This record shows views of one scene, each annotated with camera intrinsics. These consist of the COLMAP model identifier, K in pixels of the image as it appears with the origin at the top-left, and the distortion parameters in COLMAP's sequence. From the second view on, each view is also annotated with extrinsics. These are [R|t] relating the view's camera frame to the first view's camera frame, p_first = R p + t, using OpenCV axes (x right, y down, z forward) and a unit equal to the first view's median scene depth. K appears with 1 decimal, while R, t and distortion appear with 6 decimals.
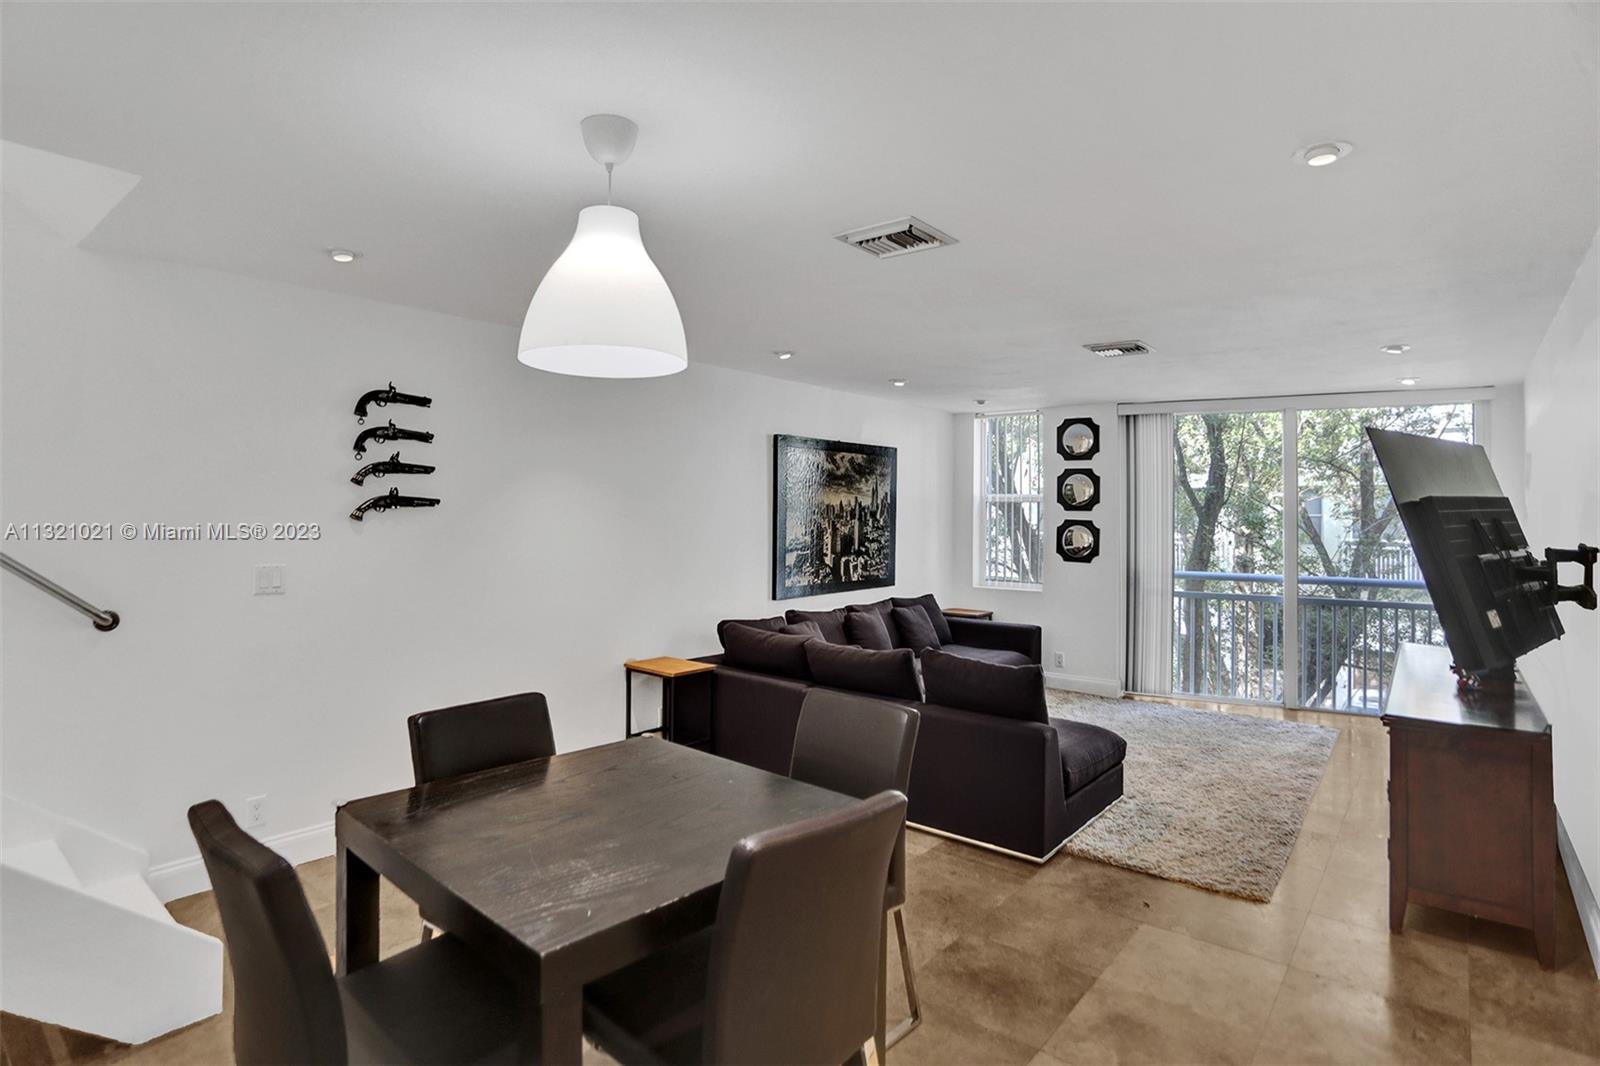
lens RADIAL K [[806.3, 0, 775.4], [0, 806.3, 485.5], [0, 0, 1]] dist [-0.057821, 0.020502]
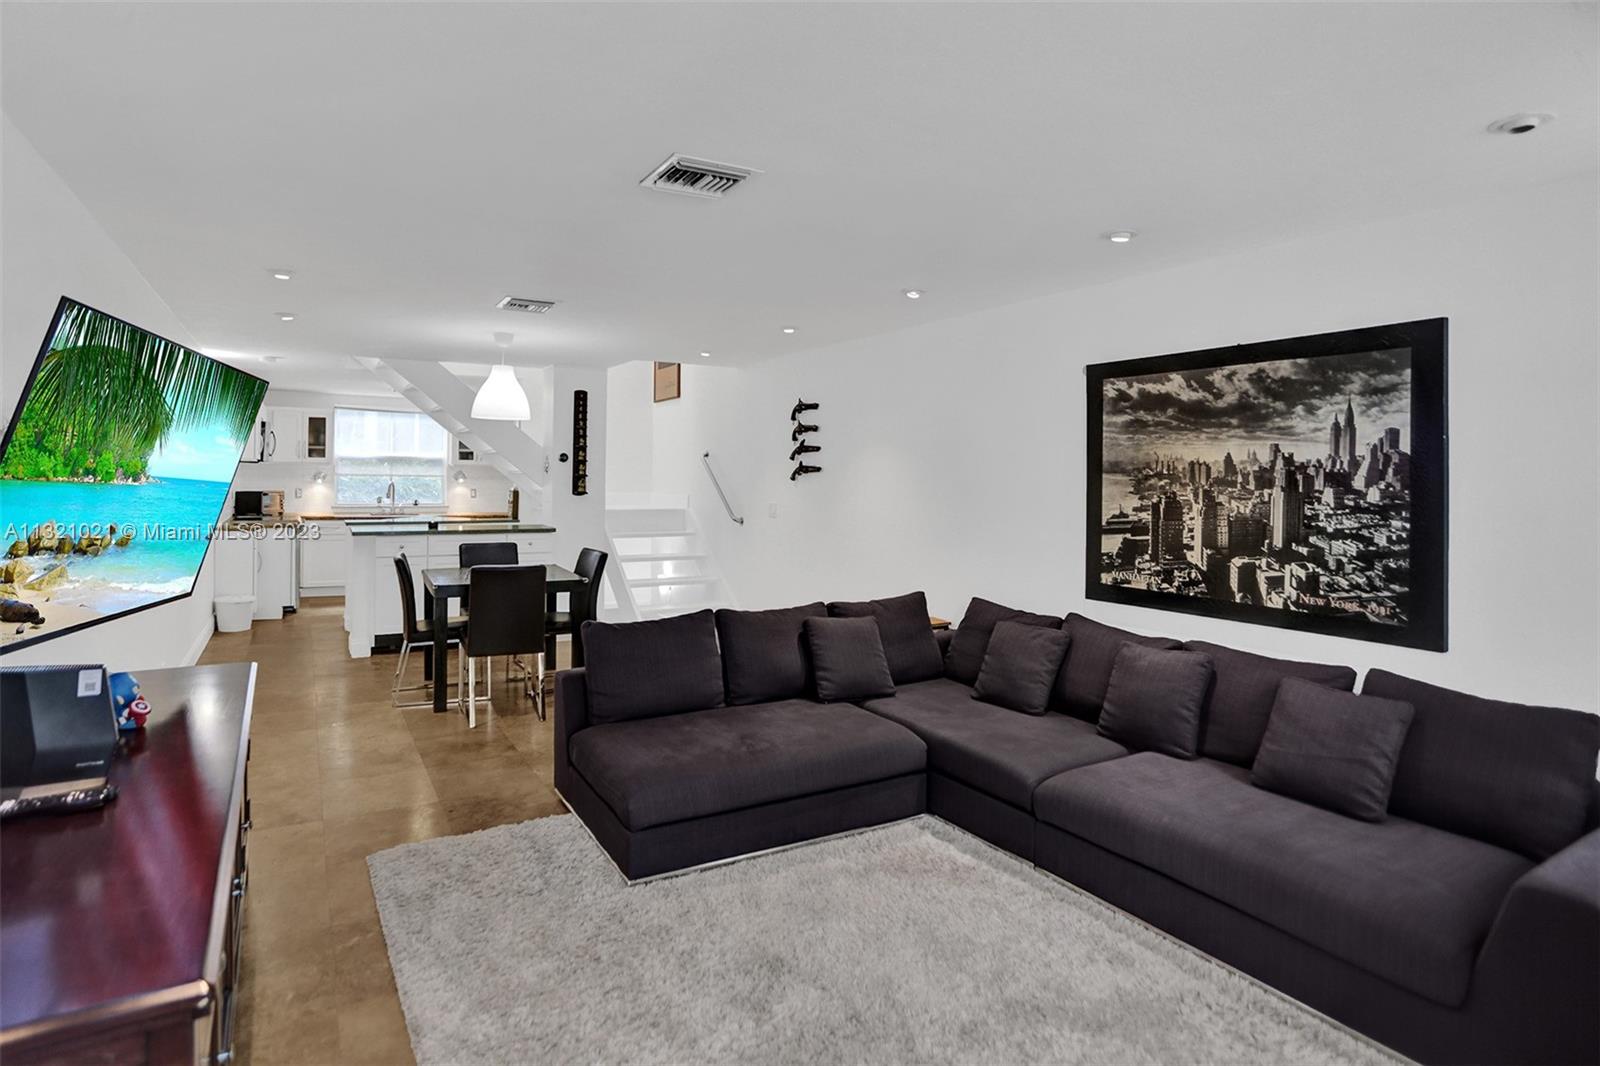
lens RADIAL K [[784.5, 0, 772.8], [0, 784.5, 475.0], [0, 0, 1]] dist [-0.034734, 0.000061]
pose [[-0.299990, -0.013048, -0.953853, 0.656183], [0.017917, 0.999653, -0.019310, 0.036961], [0.953774, -0.022883, -0.299652, 0.834998]]
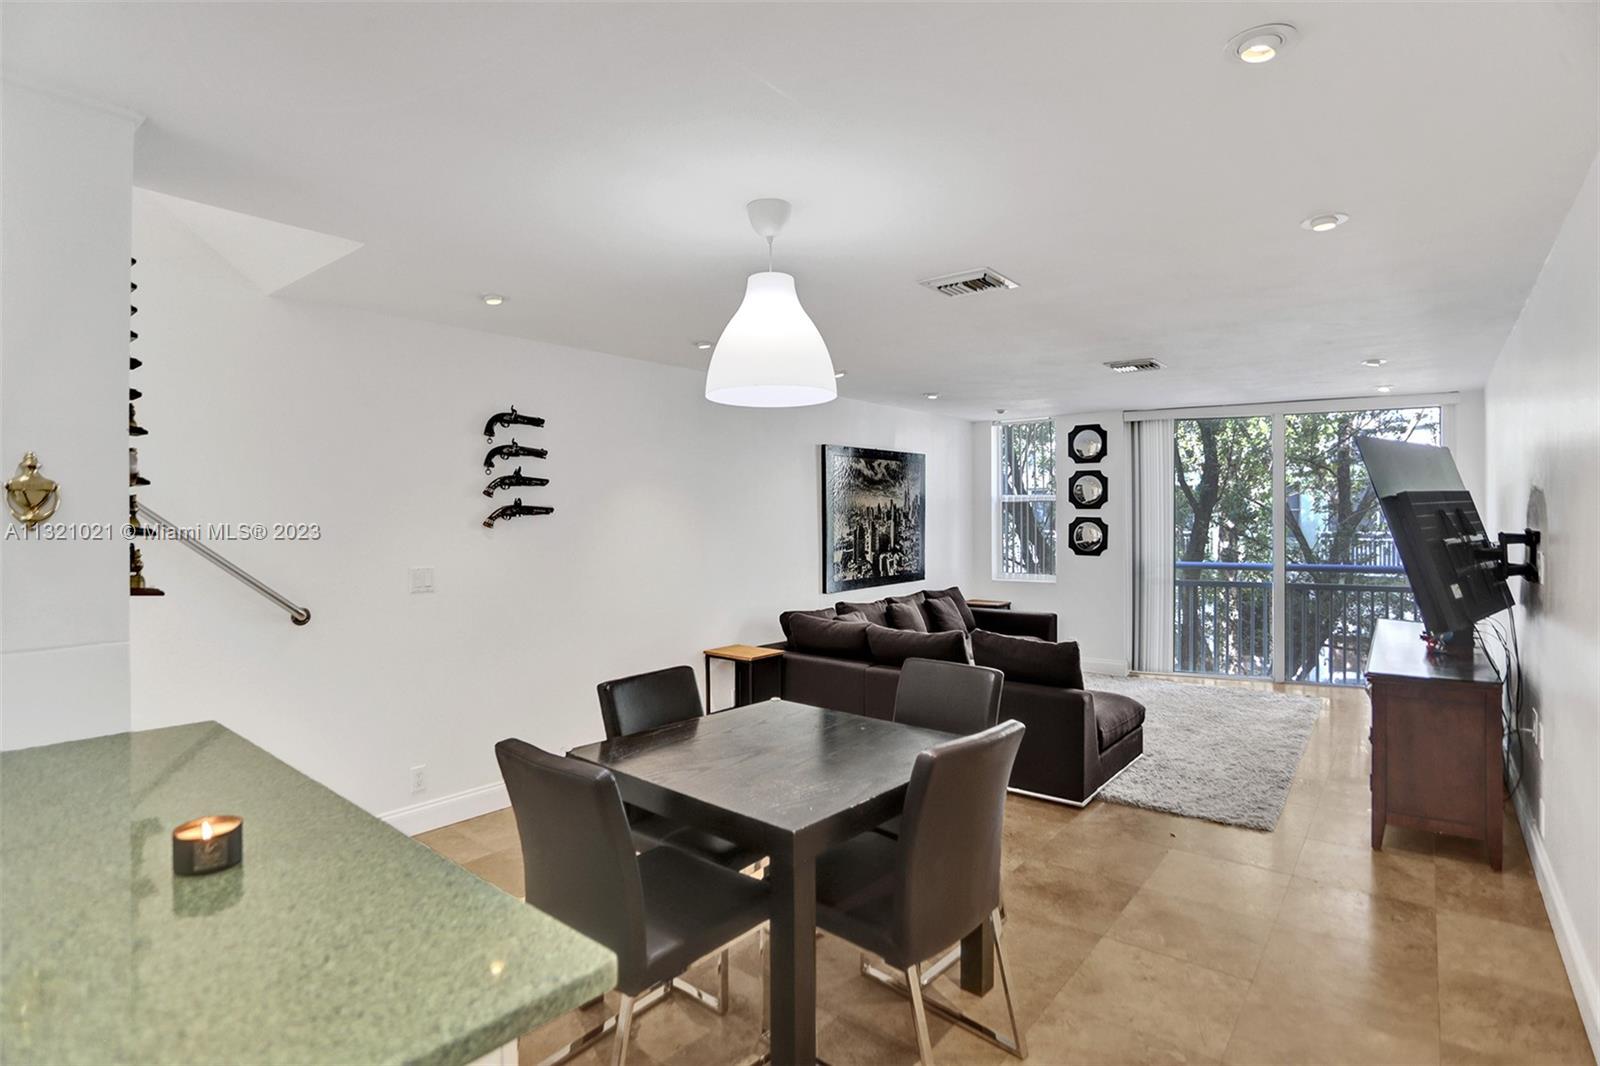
lens RADIAL K [[806.3, 0, 771.3], [0, 806.3, 510.5], [0, 0, 1]] dist [-0.057821, 0.020502]
pose [[0.999614, -0.017652, 0.021456, -0.087074], [0.017093, 0.999517, 0.025945, -0.002297], [-0.021904, -0.025568, 0.999433, -0.097773]]
